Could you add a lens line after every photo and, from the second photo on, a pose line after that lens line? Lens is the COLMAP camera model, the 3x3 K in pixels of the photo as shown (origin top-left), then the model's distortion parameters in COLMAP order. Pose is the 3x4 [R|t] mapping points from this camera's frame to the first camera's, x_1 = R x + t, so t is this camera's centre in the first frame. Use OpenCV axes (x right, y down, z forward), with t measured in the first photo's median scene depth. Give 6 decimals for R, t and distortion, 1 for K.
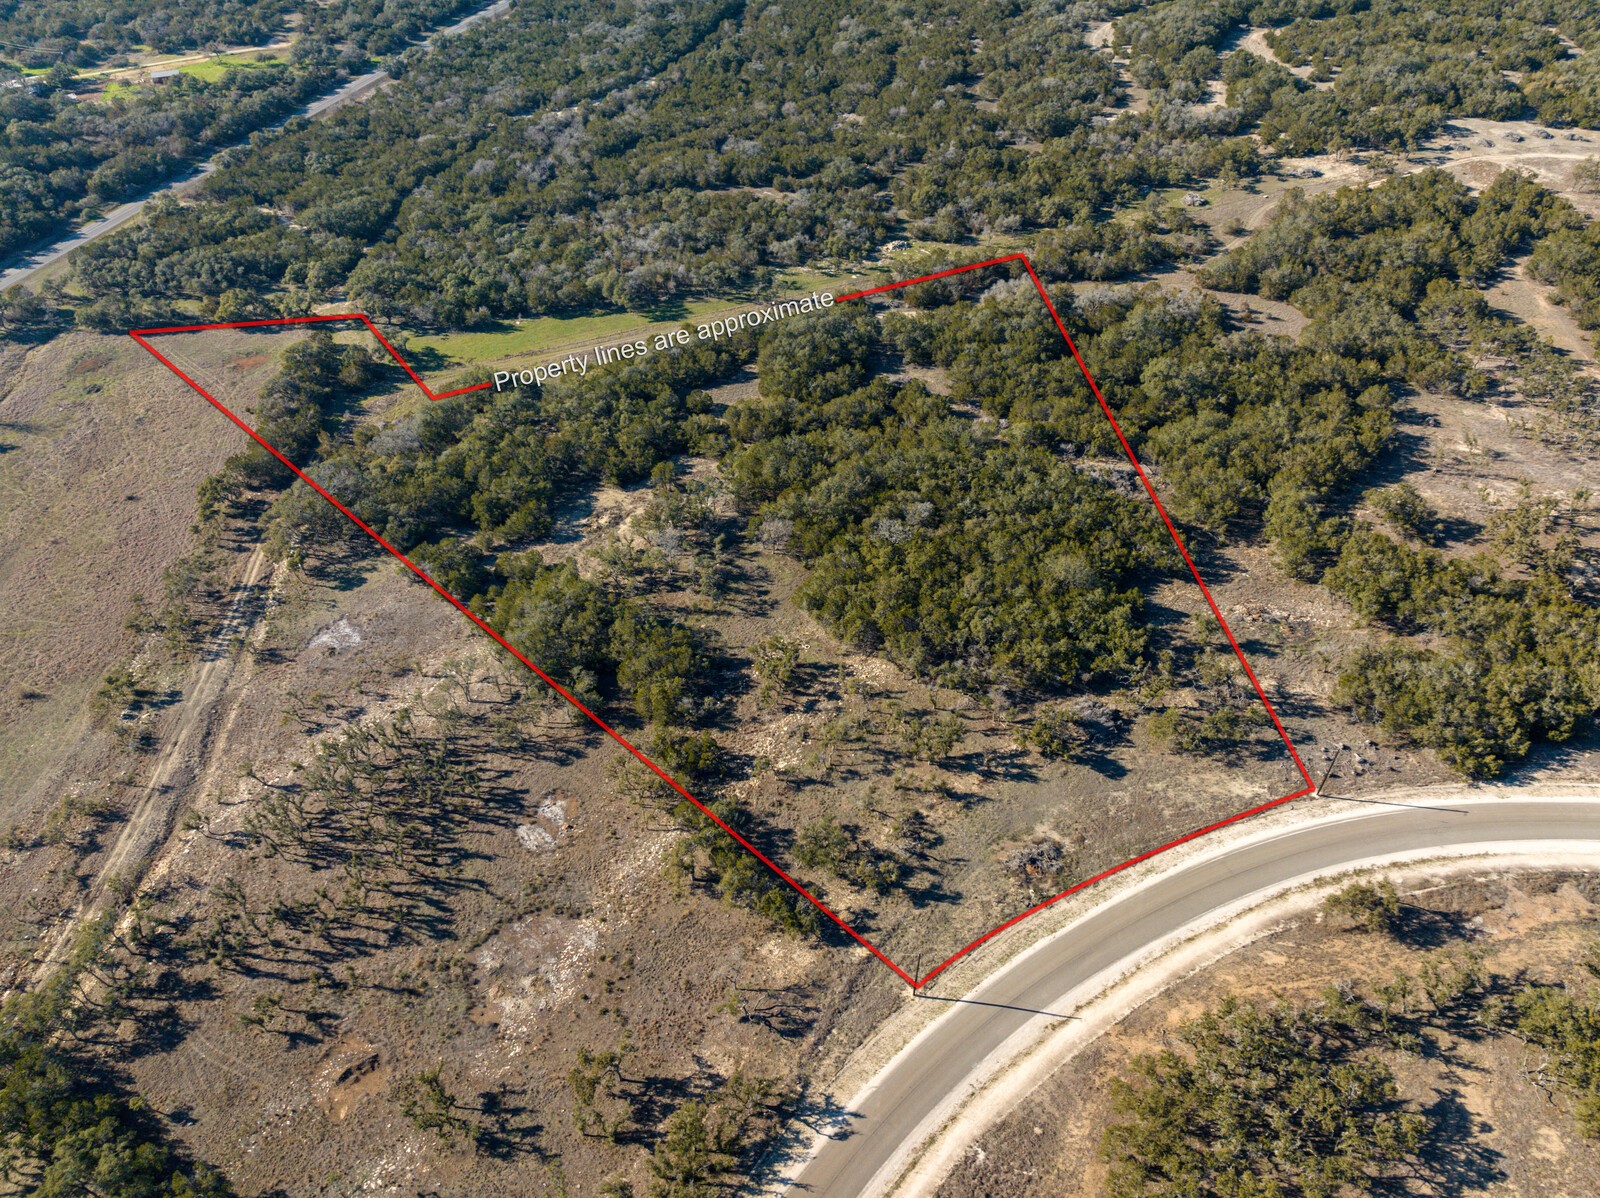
lens RADIAL K [[1132.1, 0, 797.1], [0, 1132.1, 600.3], [0, 0, 1]] dist [-0.039551, -0.002659]
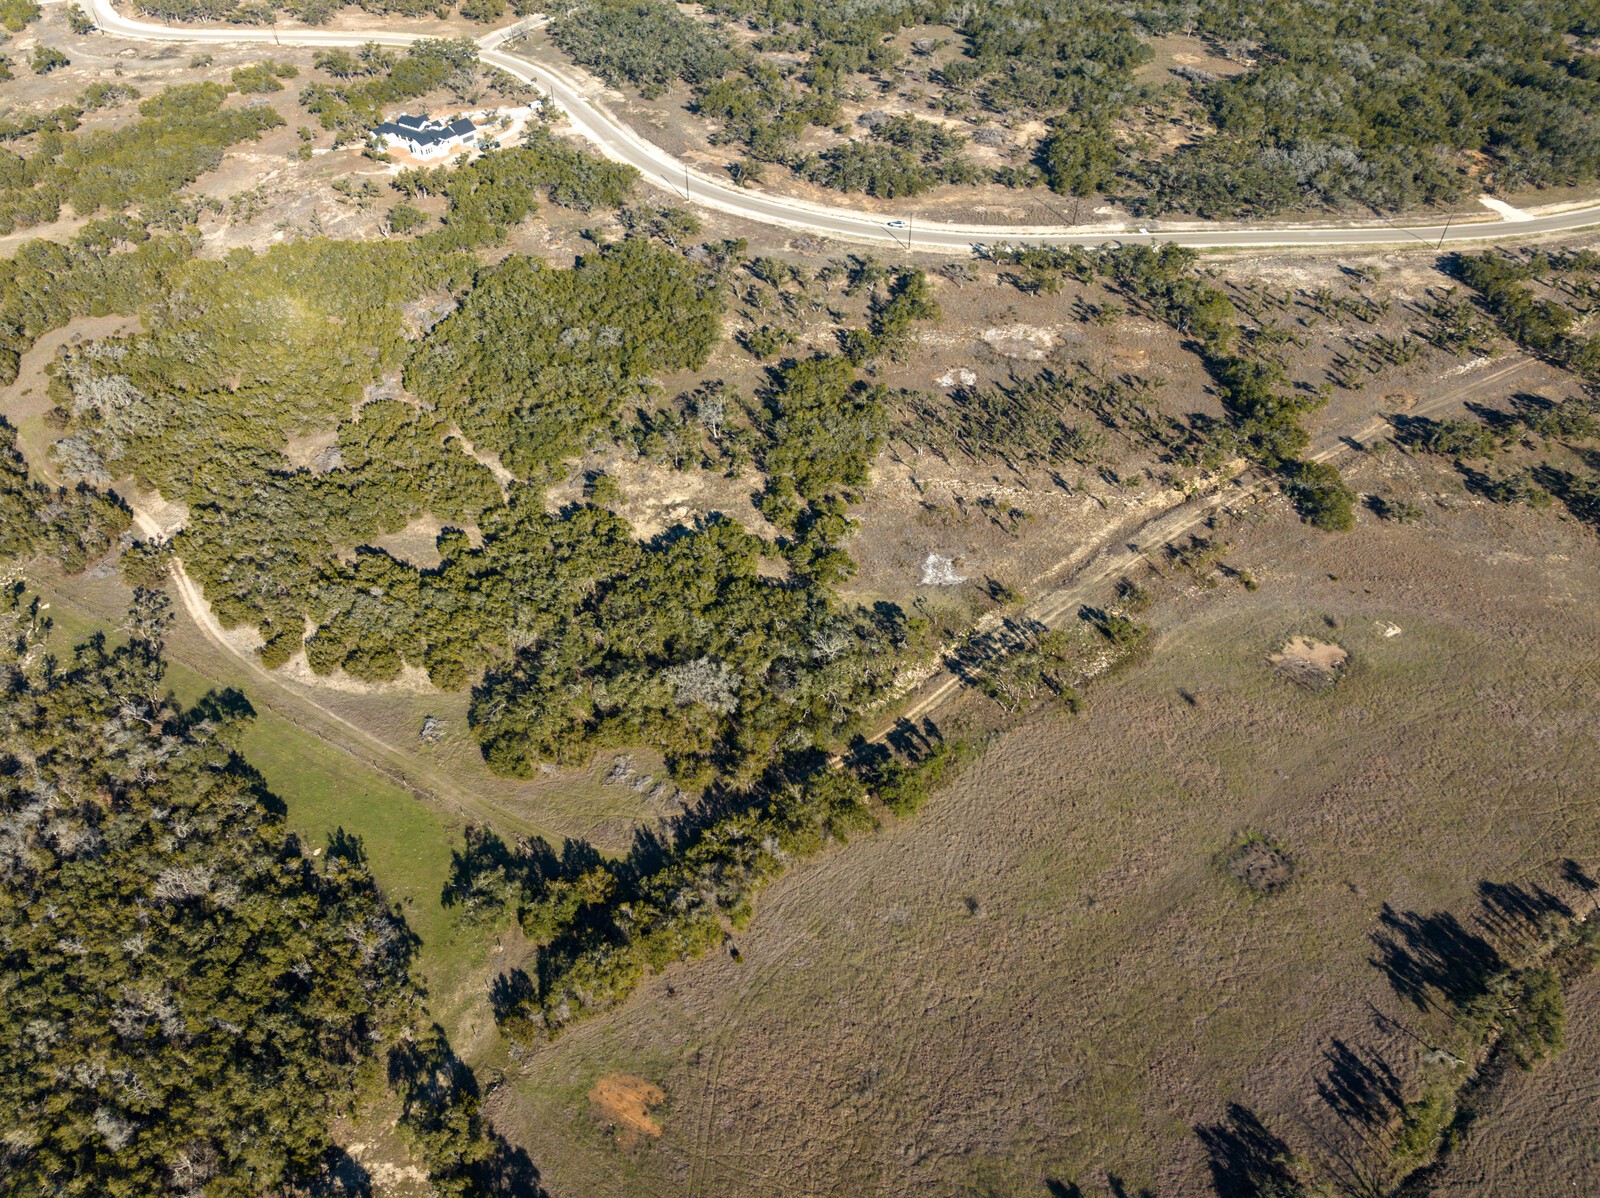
lens RADIAL K [[1132.8, 0, 800.0], [0, 1132.8, 599.0], [0, 0, 1]] dist [-0.004838, -0.060317]
pose [[-0.587494, -0.542880, 0.600110, -1.150769], [0.553395, 0.271547, 0.787411, -1.027983], [-0.590428, 0.794697, 0.140895, 1.098524]]
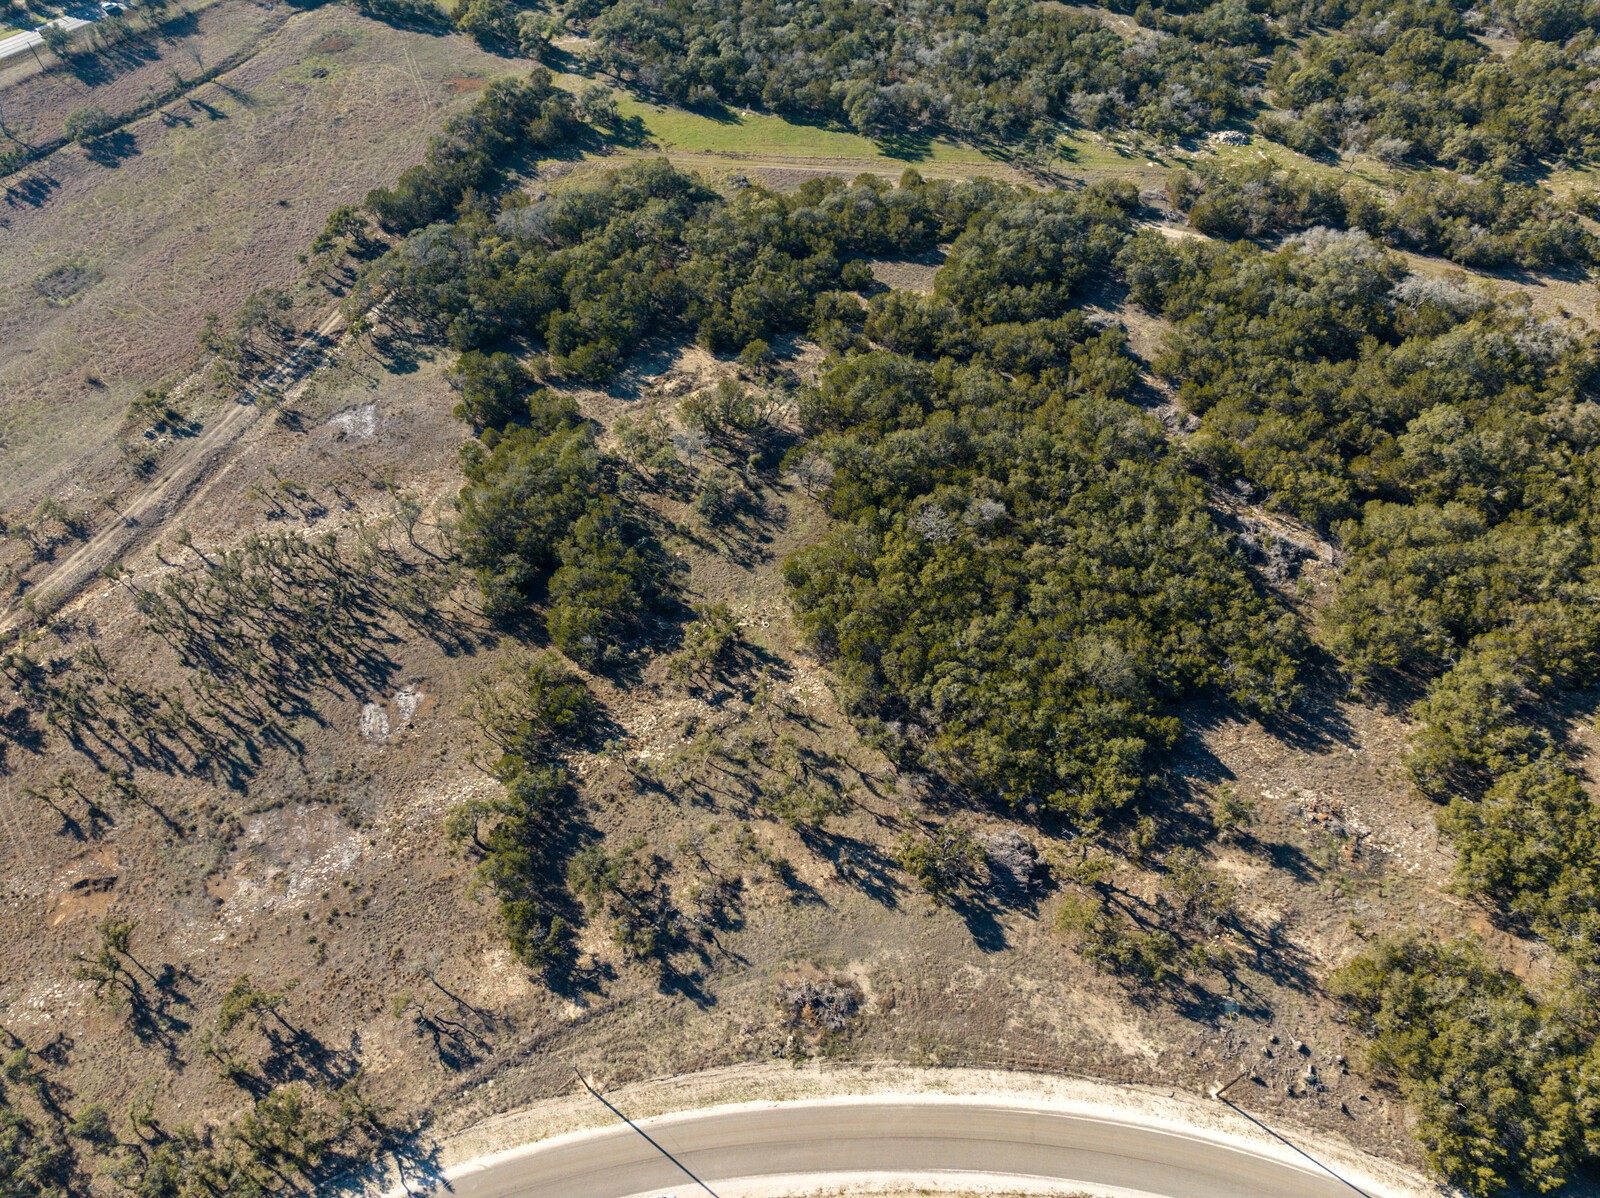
lens RADIAL K [[1132.1, 0, 797.1], [0, 1132.1, 600.3], [0, 0, 1]] dist [-0.039551, -0.002659]
pose [[0.888342, 0.377639, -0.261224, 0.270182], [-0.317834, 0.916277, 0.243759, -0.209985], [0.331407, -0.133515, 0.933993, 0.241576]]
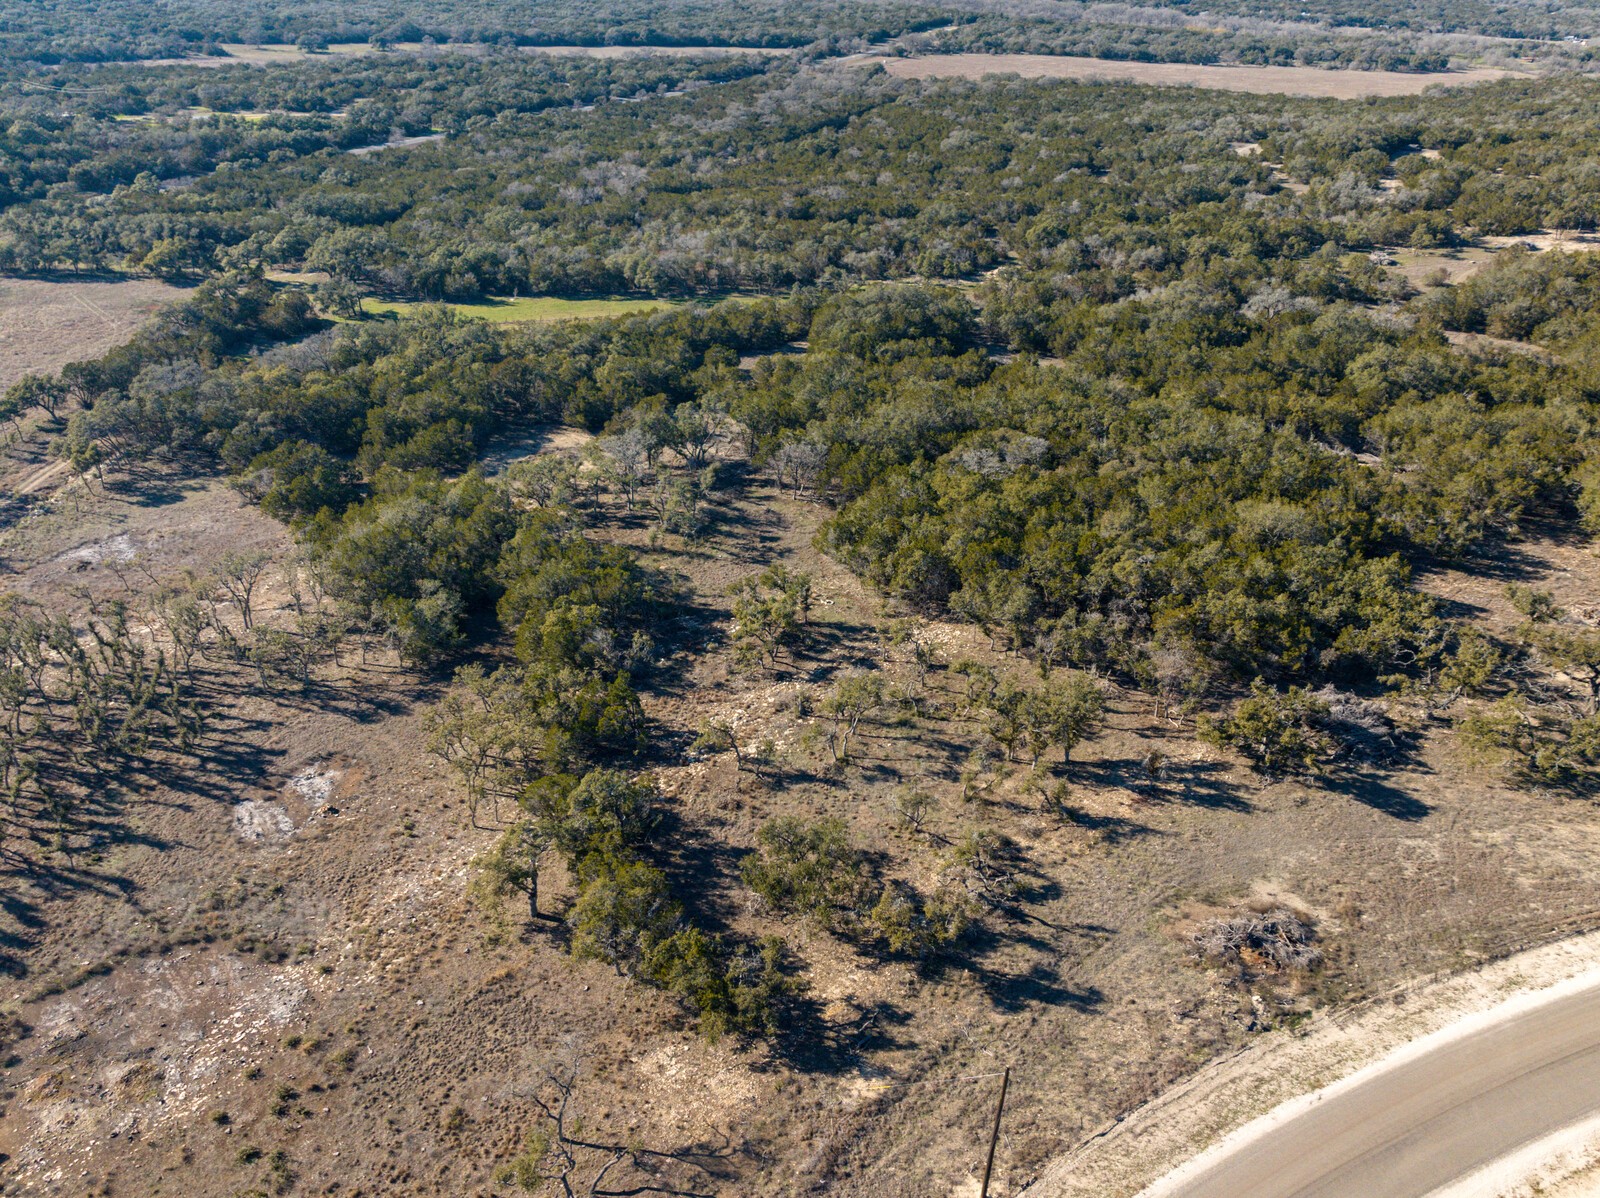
lens RADIAL K [[1188.7, 0, 797.8], [0, 1188.7, 598.2], [0, 0, 1]] dist [-0.046438, 0.000160]
pose [[0.994340, 0.076131, -0.074102, 0.042385], [-0.090858, 0.970866, -0.221730, 0.196651], [0.055062, 0.227208, 0.972288, 0.438698]]
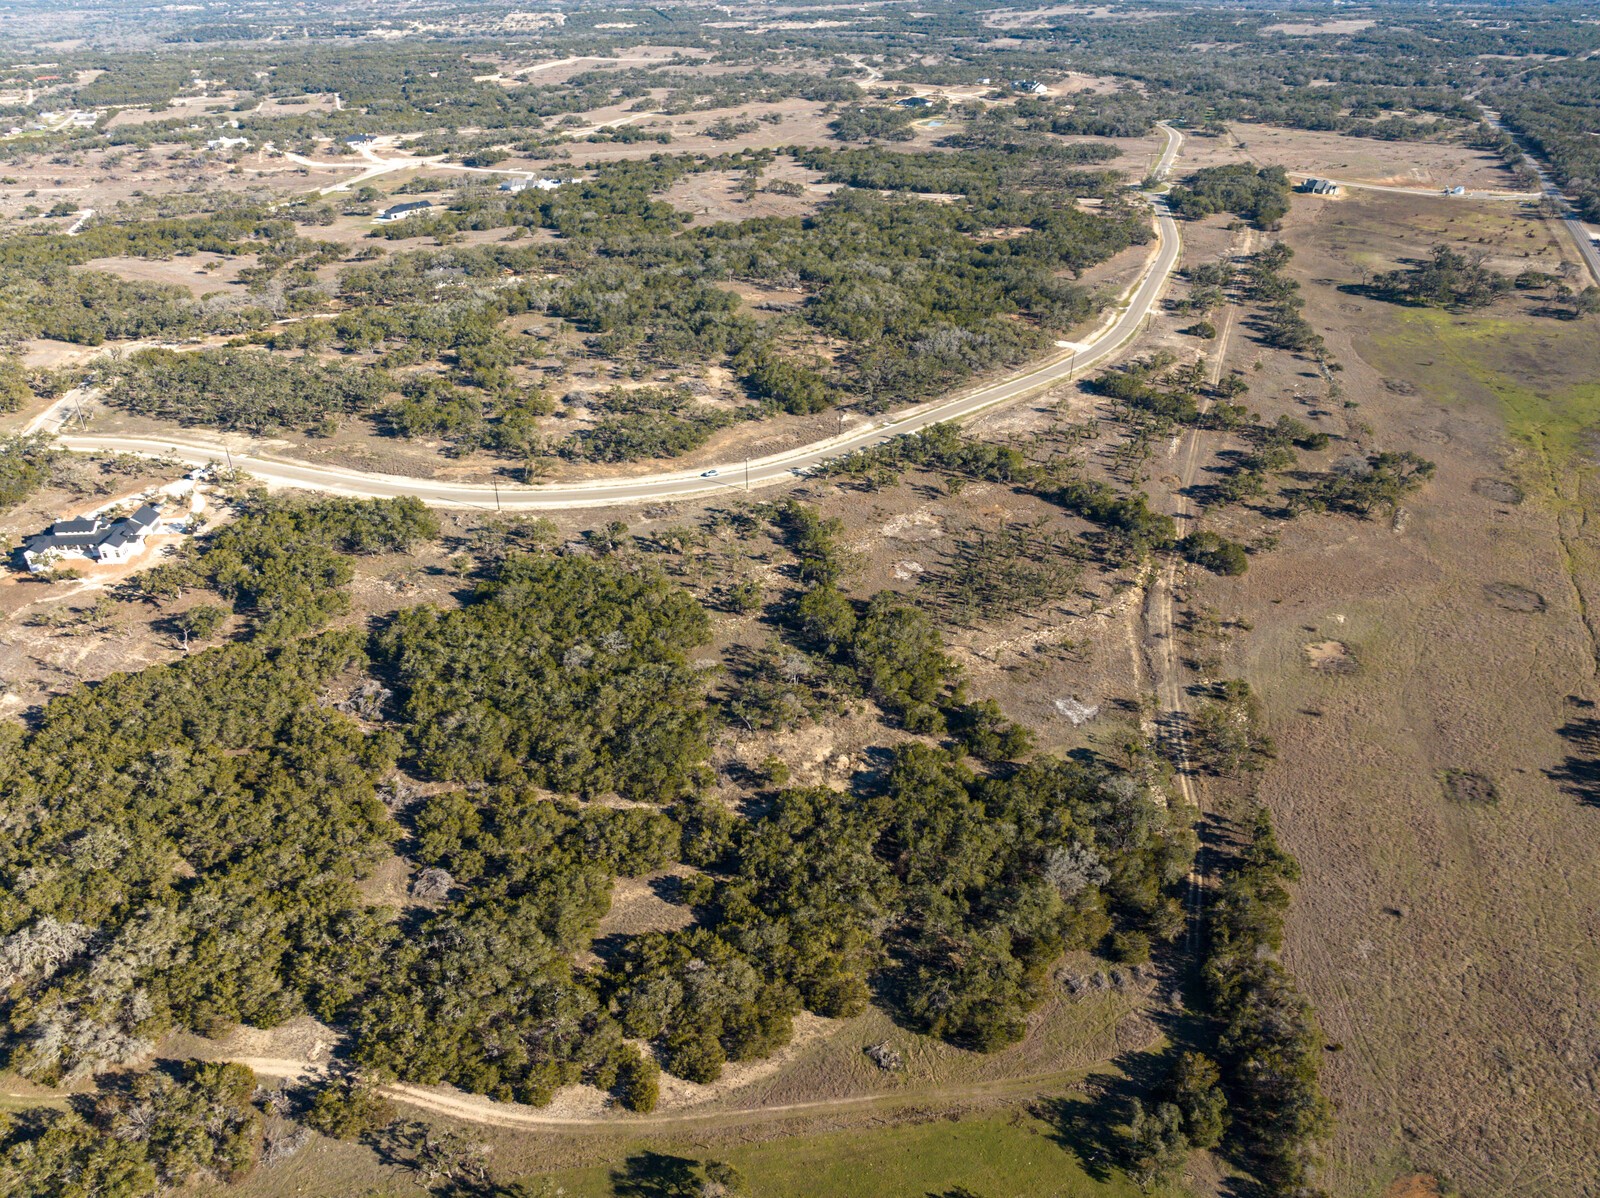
lens RADIAL K [[1132.8, 0, 800.0], [0, 1132.8, 599.0], [0, 0, 1]] dist [-0.004838, -0.060317]
pose [[-0.964990, -0.126583, 0.229719, -0.448390], [0.182995, 0.302515, 0.935413, -1.380210], [-0.187901, 0.944702, -0.268760, 1.470673]]
